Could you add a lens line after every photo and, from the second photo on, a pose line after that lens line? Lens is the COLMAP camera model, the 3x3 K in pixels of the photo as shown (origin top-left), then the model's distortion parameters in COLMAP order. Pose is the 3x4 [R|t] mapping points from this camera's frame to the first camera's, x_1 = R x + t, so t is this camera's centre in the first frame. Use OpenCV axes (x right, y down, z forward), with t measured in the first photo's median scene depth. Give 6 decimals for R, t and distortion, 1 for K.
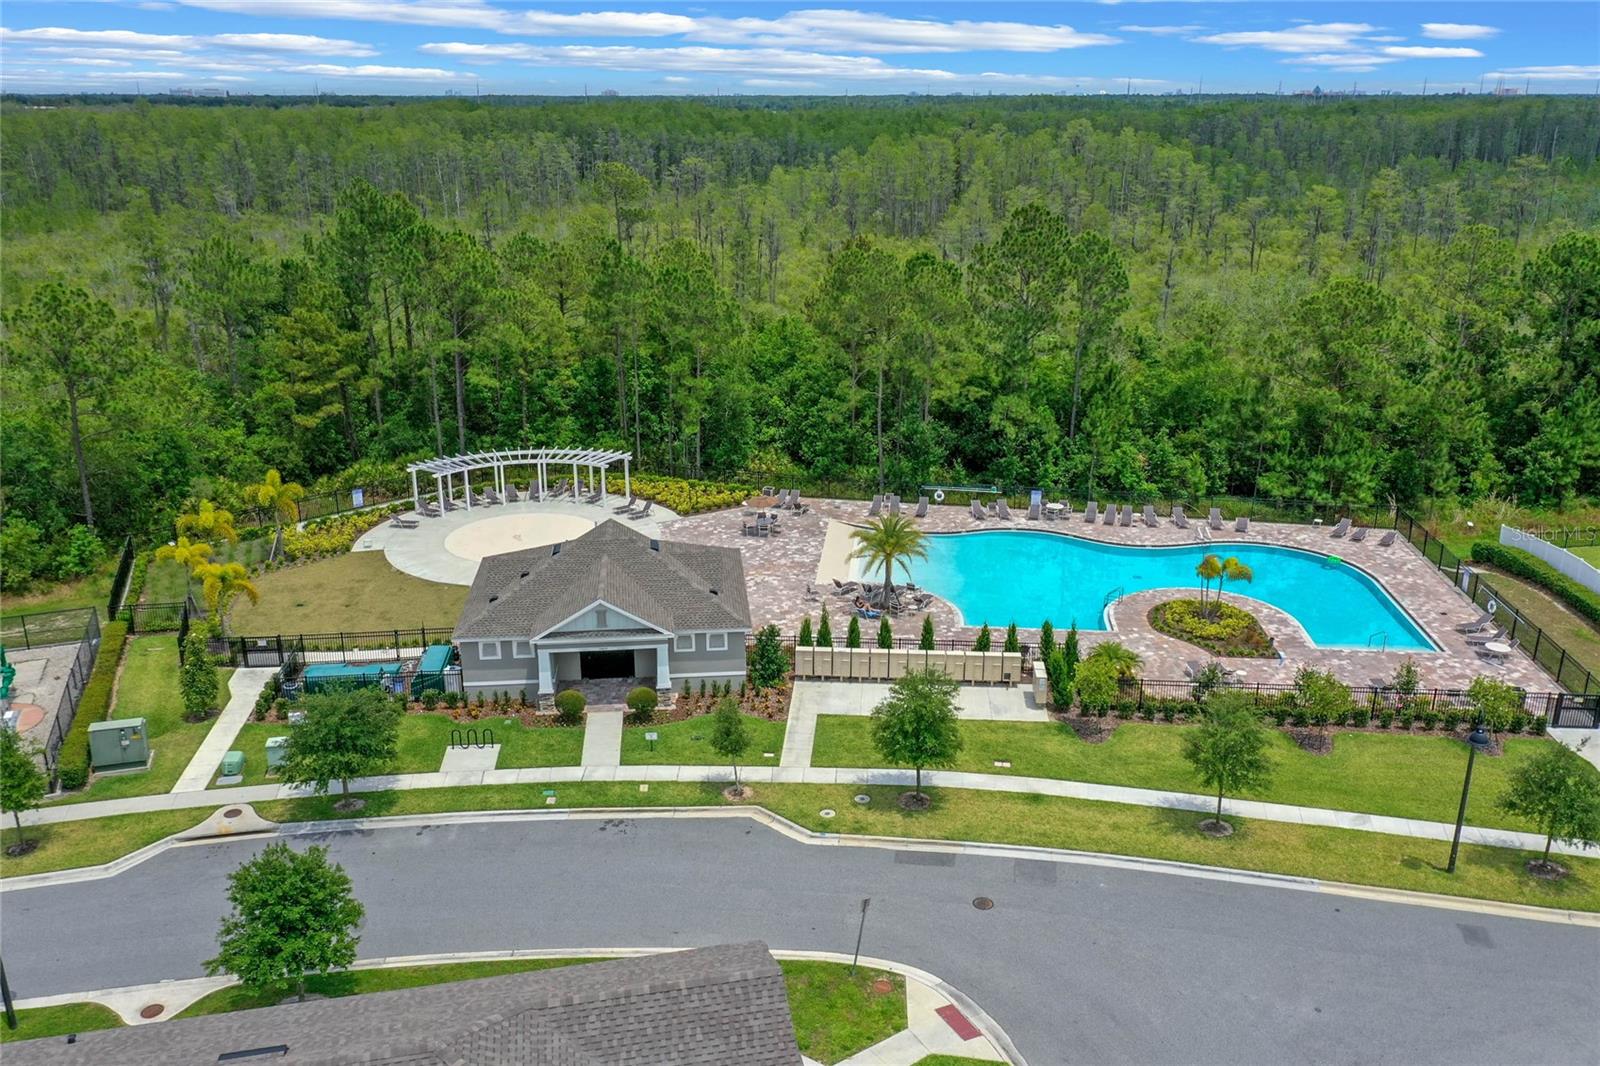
lens RADIAL K [[1333.2, 0, 775.9], [0, 1333.2, 528.5], [0, 0, 1]] dist [0.022319, -0.001789]
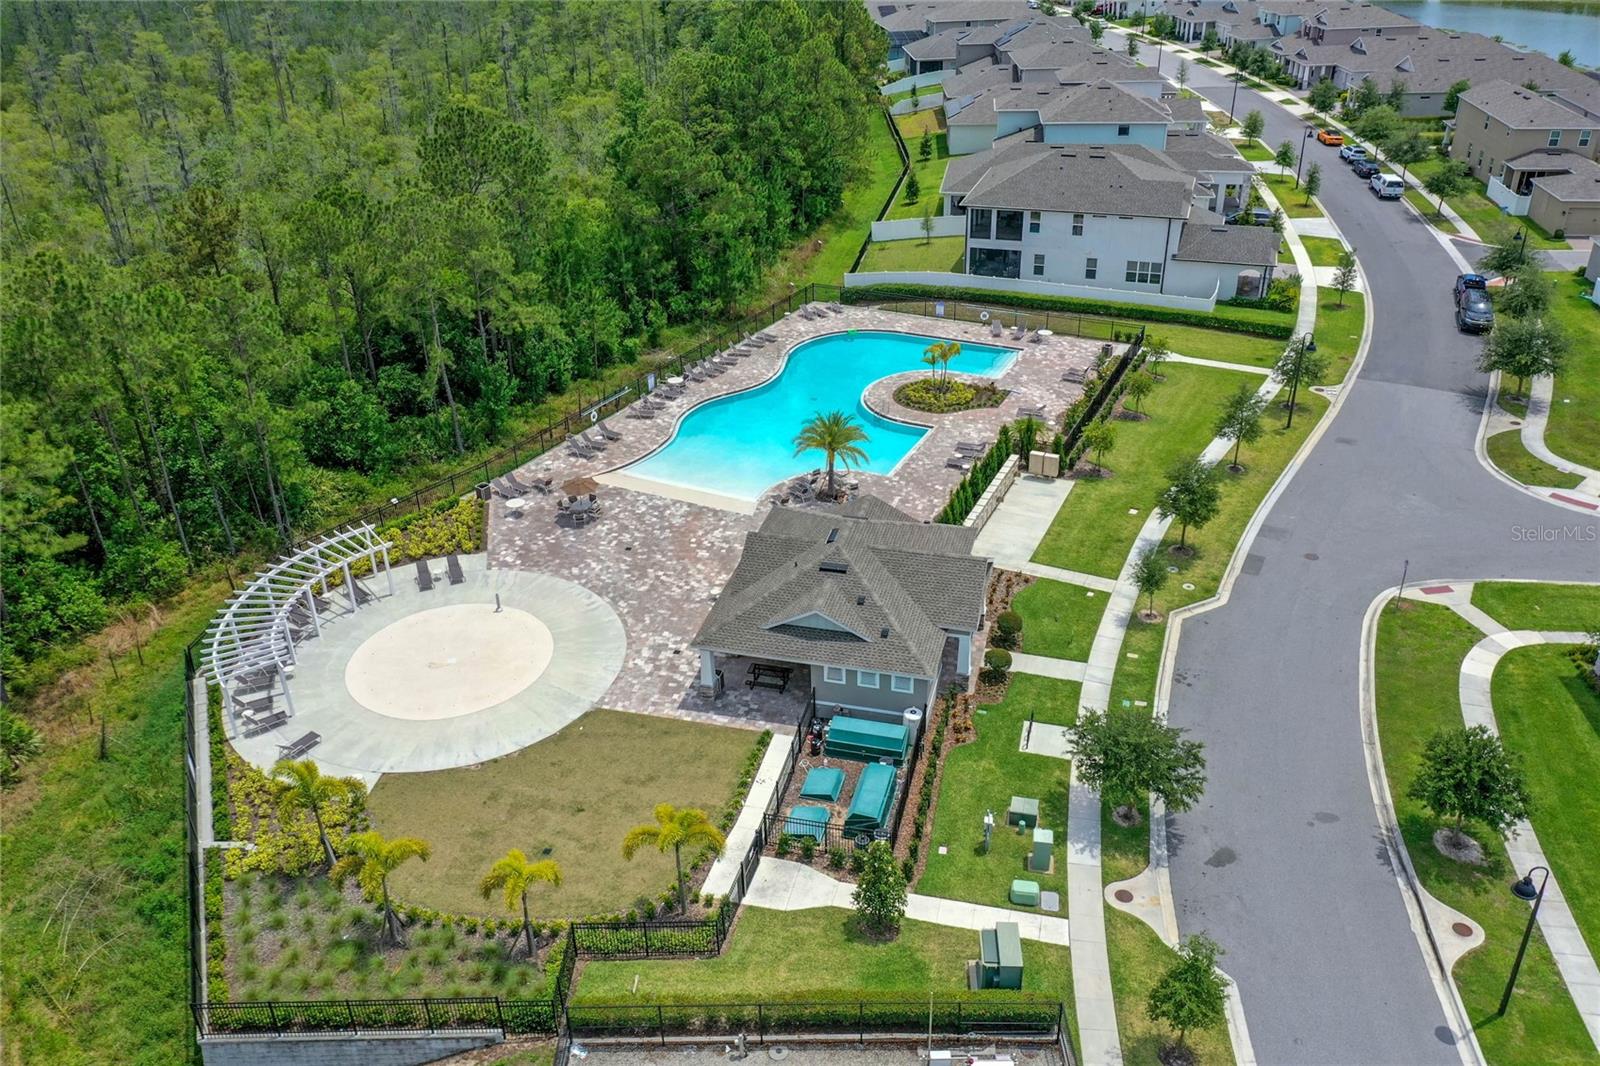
lens RADIAL K [[1265.6, 0, 800.0], [0, 1265.6, 533.0], [0, 0, 1]] dist [-0.008384, -0.004628]
pose [[0.332360, -0.459309, 0.823755, -0.934941], [0.313146, 0.877599, 0.362986, -0.350761], [-0.889650, 0.137314, 0.435509, 0.656062]]
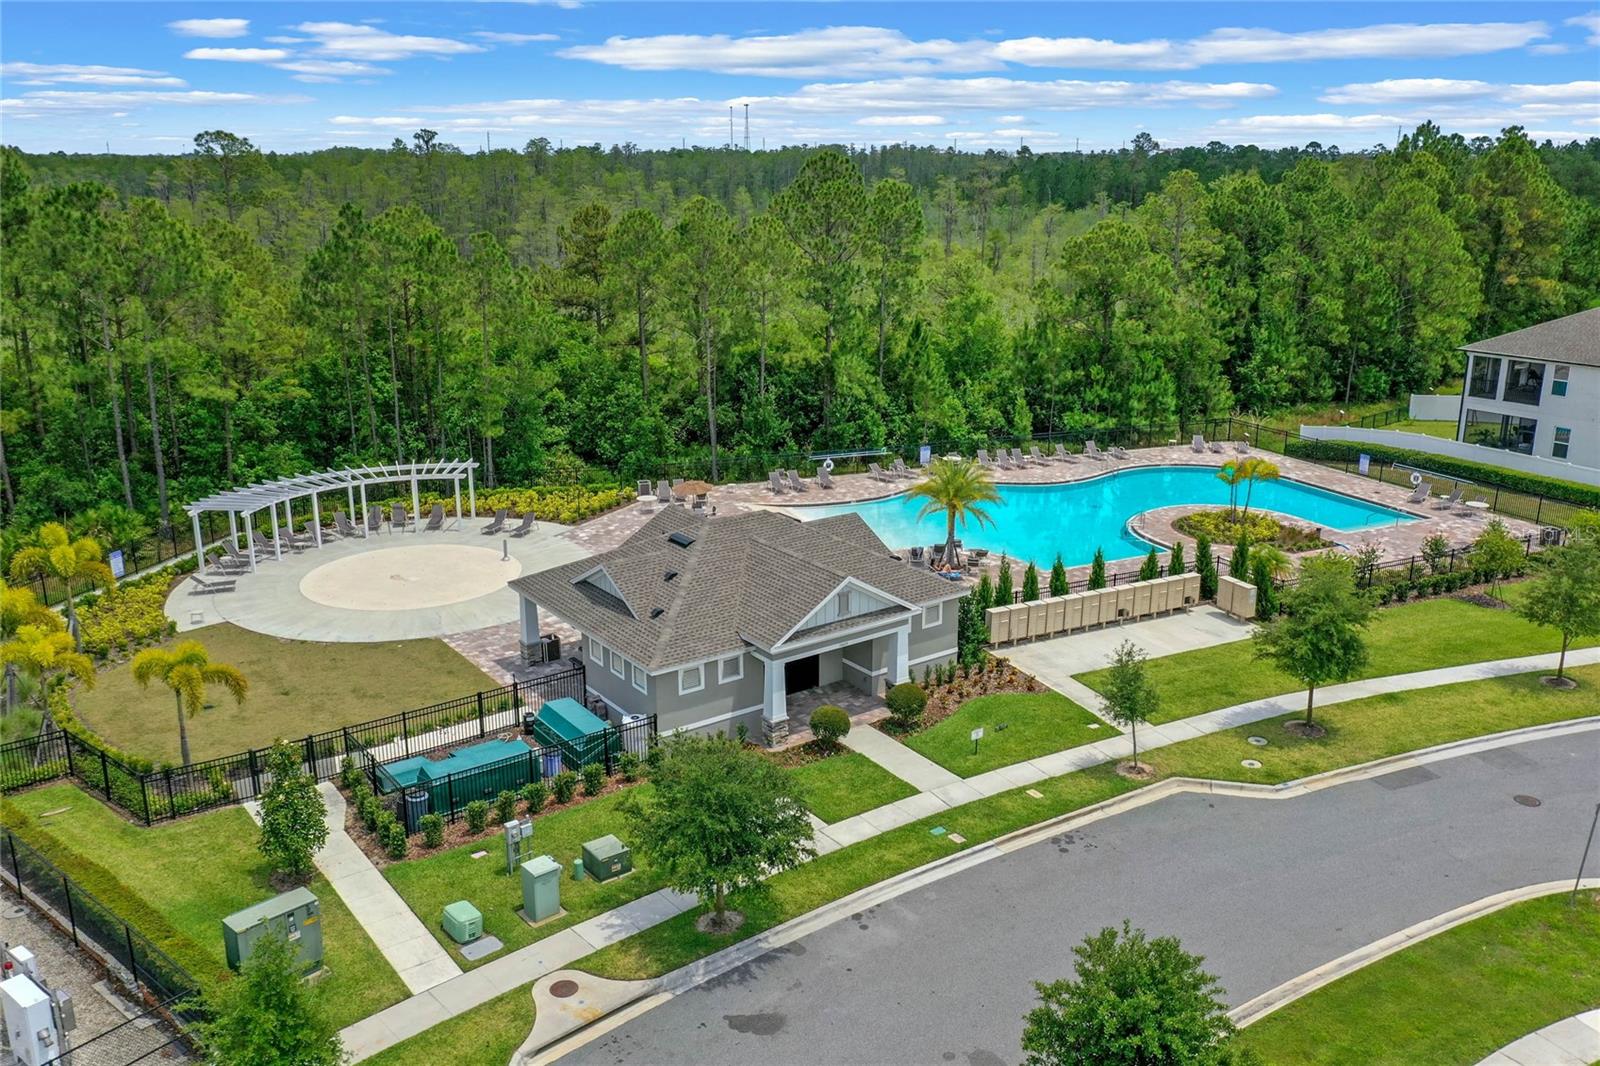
lens RADIAL K [[1309.4, 0, 800.0], [0, 1309.4, 533.0], [0, 0, 1]] dist [0.001709, 0.000010]
pose [[0.854415, -0.139127, 0.500619, -0.490854], [0.158756, 0.987312, 0.003431, 0.020896], [-0.494744, 0.076545, 0.865661, 0.355225]]
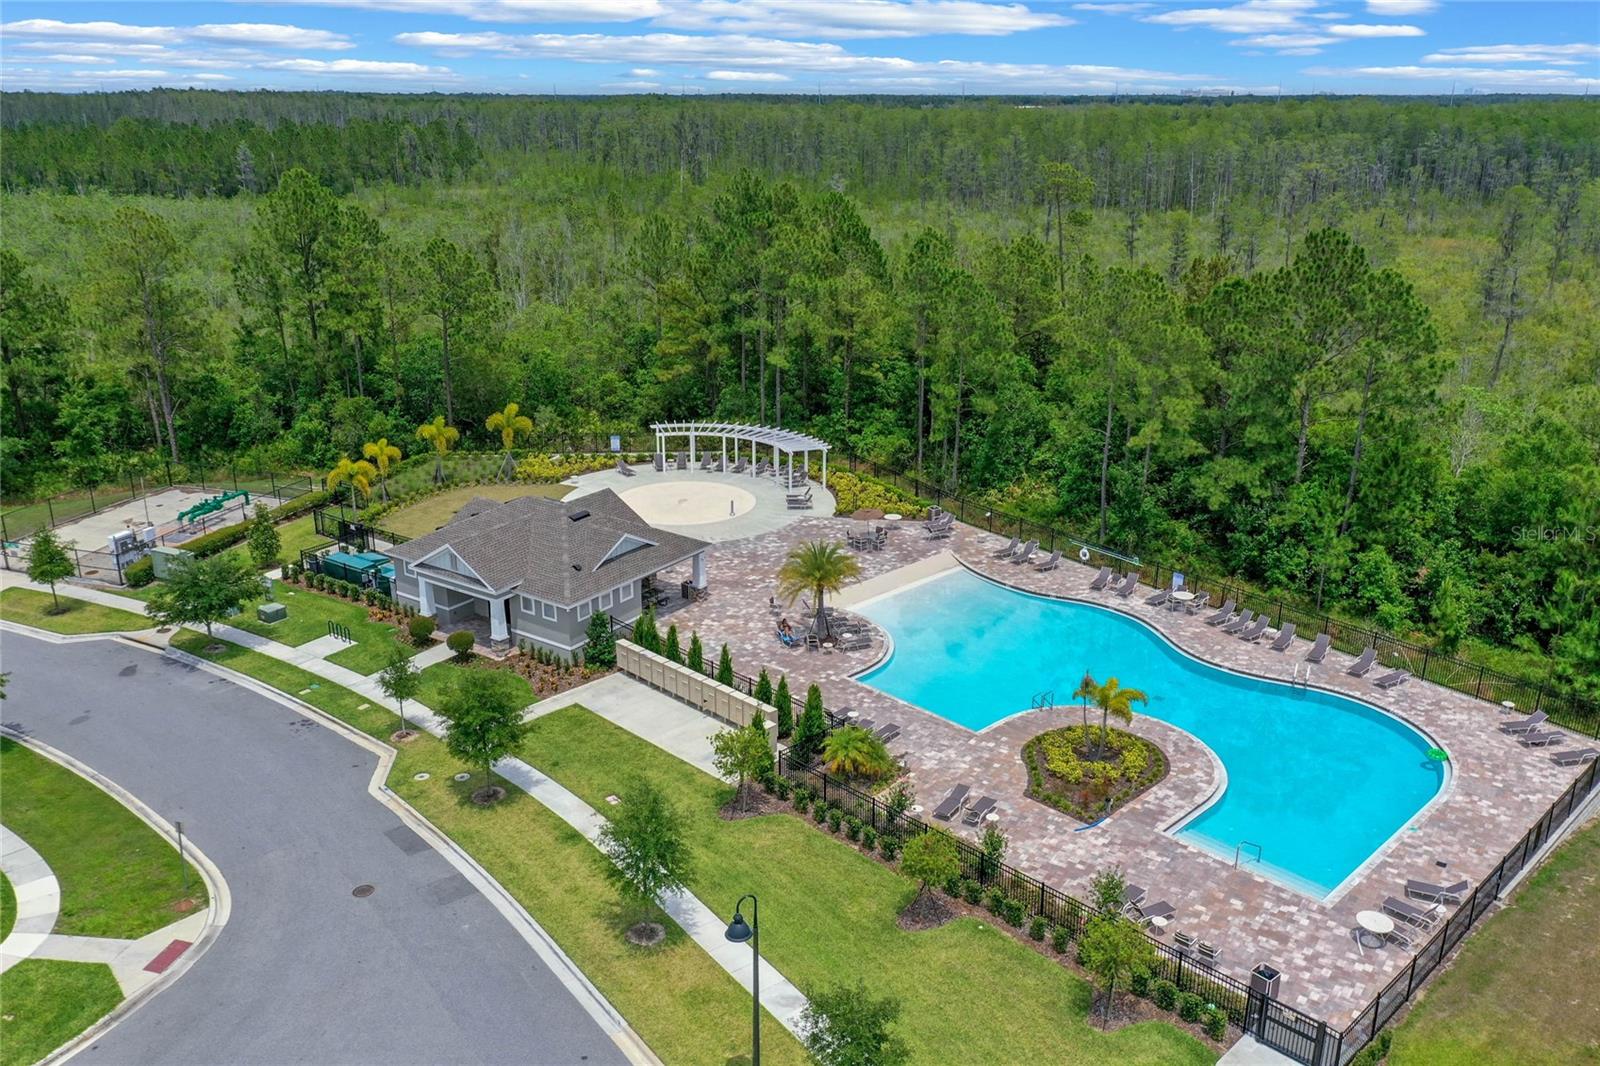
lens RADIAL K [[1284.1, 0, 801.3], [0, 1284.1, 581.2], [0, 0, 1]] dist [-0.007194, 0.000046]
pose [[0.771219, 0.239314, -0.589872, 0.689518], [-0.209722, 0.970430, 0.119511, -0.099253], [0.601030, 0.031540, 0.798604, 0.307729]]
